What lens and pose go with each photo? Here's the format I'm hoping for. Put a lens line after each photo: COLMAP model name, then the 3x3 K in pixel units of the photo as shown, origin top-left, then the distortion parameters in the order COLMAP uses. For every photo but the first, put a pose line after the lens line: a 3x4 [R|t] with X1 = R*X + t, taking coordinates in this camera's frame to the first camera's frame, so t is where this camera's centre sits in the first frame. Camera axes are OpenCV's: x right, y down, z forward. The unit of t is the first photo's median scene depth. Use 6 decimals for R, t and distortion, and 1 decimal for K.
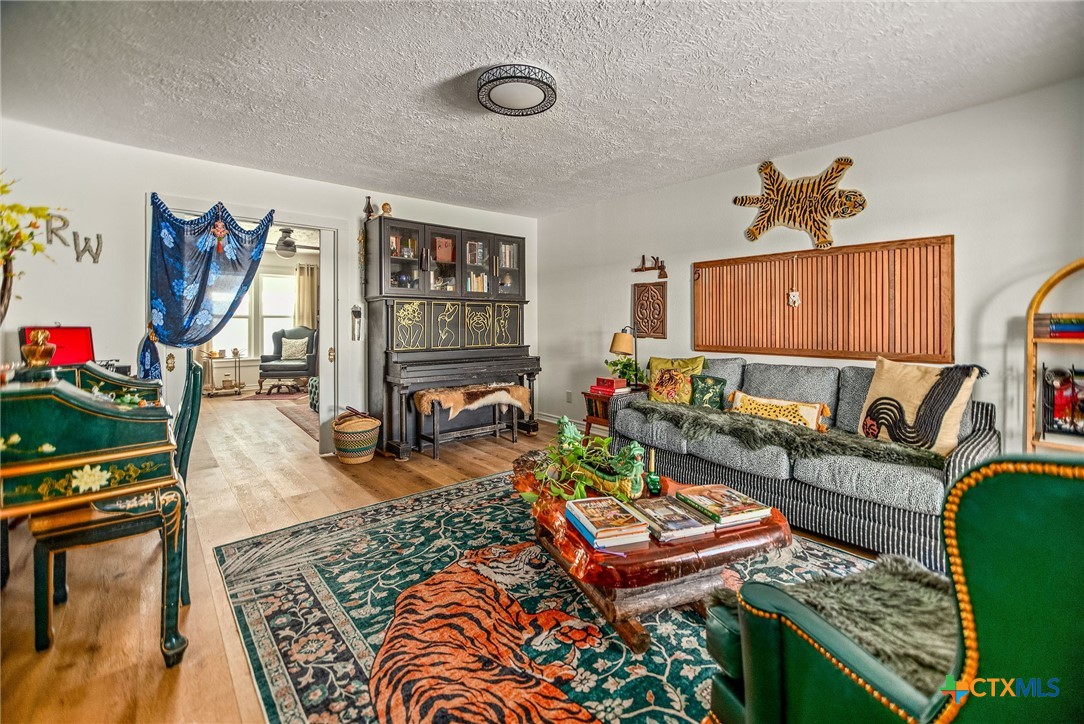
lens RADIAL K [[471.9, 0, 554.3], [0, 471.9, 319.1], [0, 0, 1]] dist [0.009162, 0.000716]
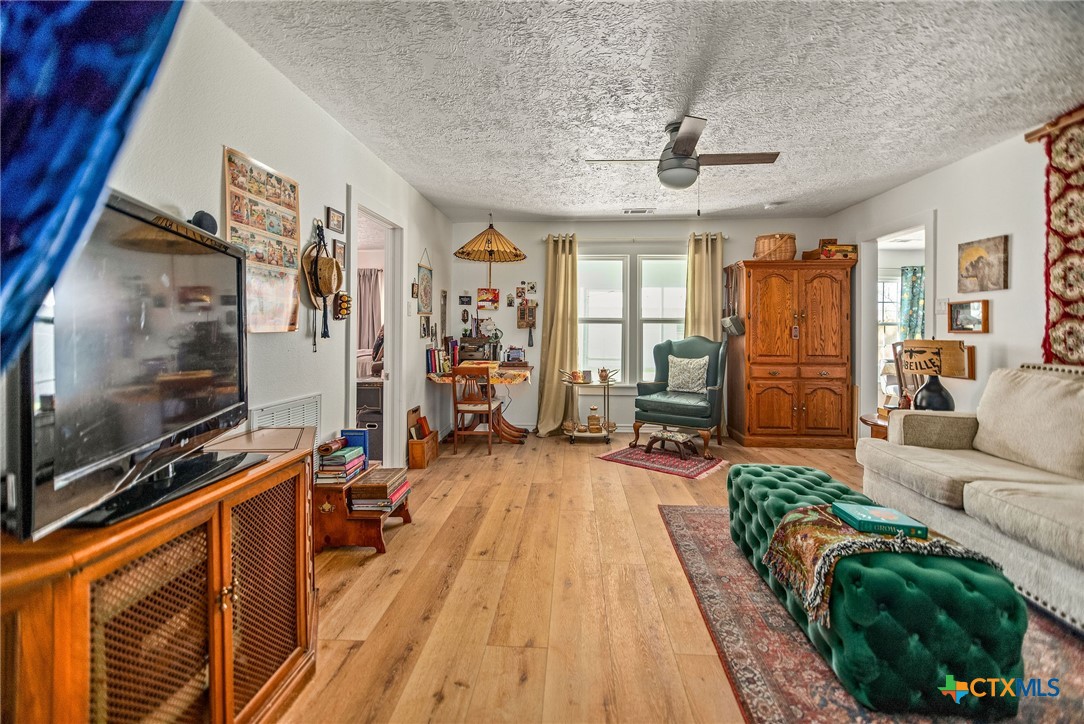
lens RADIAL K [[471.9, 0, 549.8], [0, 471.9, 326.4], [0, 0, 1]] dist [0.009162, 0.000716]
pose [[0.723153, 0.008554, -0.690634, -0.283059], [-0.006241, 0.999963, 0.005851, 0.000541], [0.690659, 0.000079, 0.723180, 0.484480]]
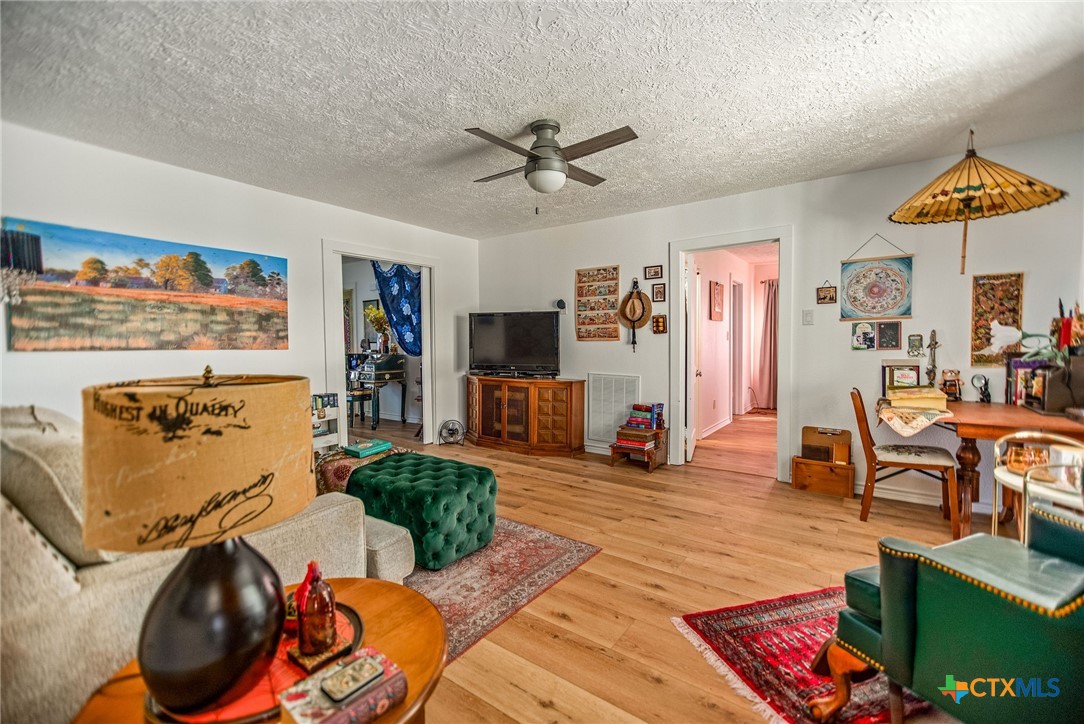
lens RADIAL K [[471.9, 0, 534.2], [0, 471.9, 358.3], [0, 0, 1]] dist [0.009162, 0.000716]
pose [[-0.976389, 0.022770, -0.214817, -0.373376], [0.015145, 0.999198, 0.037074, 0.005139], [0.215489, 0.032946, -0.975950, 1.136634]]
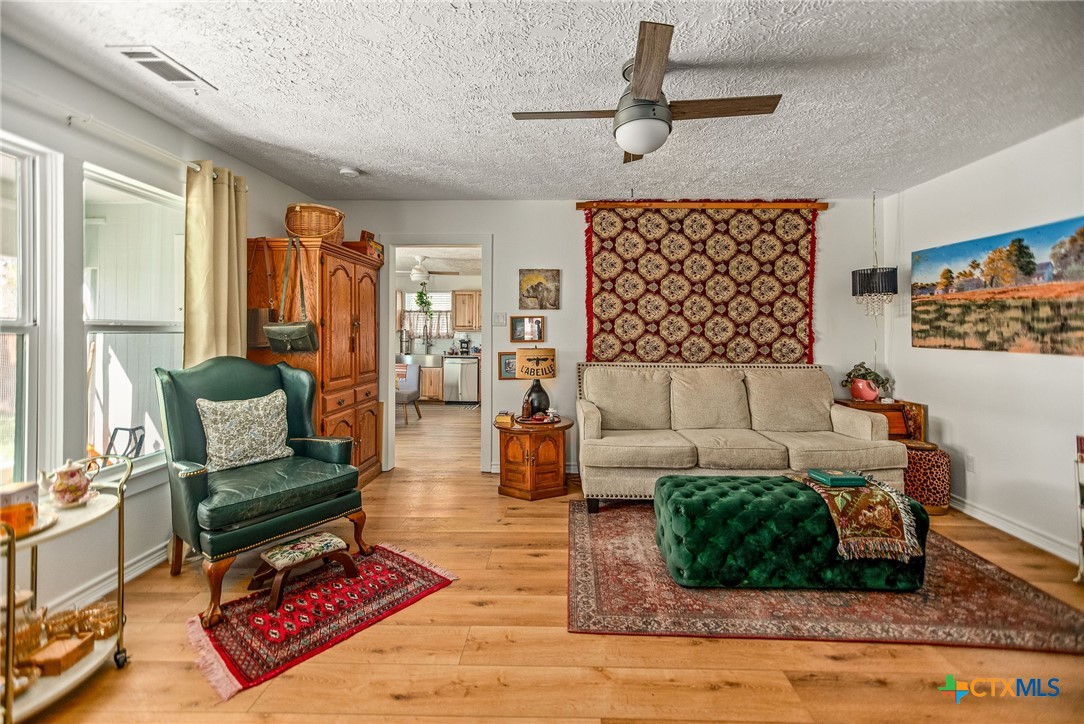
lens RADIAL K [[471.9, 0, 559.5], [0, 471.9, 331.5], [0, 0, 1]] dist [0.009162, 0.000716]
pose [[0.667929, 0.009869, 0.744160, -0.673423], [-0.008907, 0.999946, -0.005266, -0.002629], [-0.744172, -0.003111, 0.667981, 0.671016]]
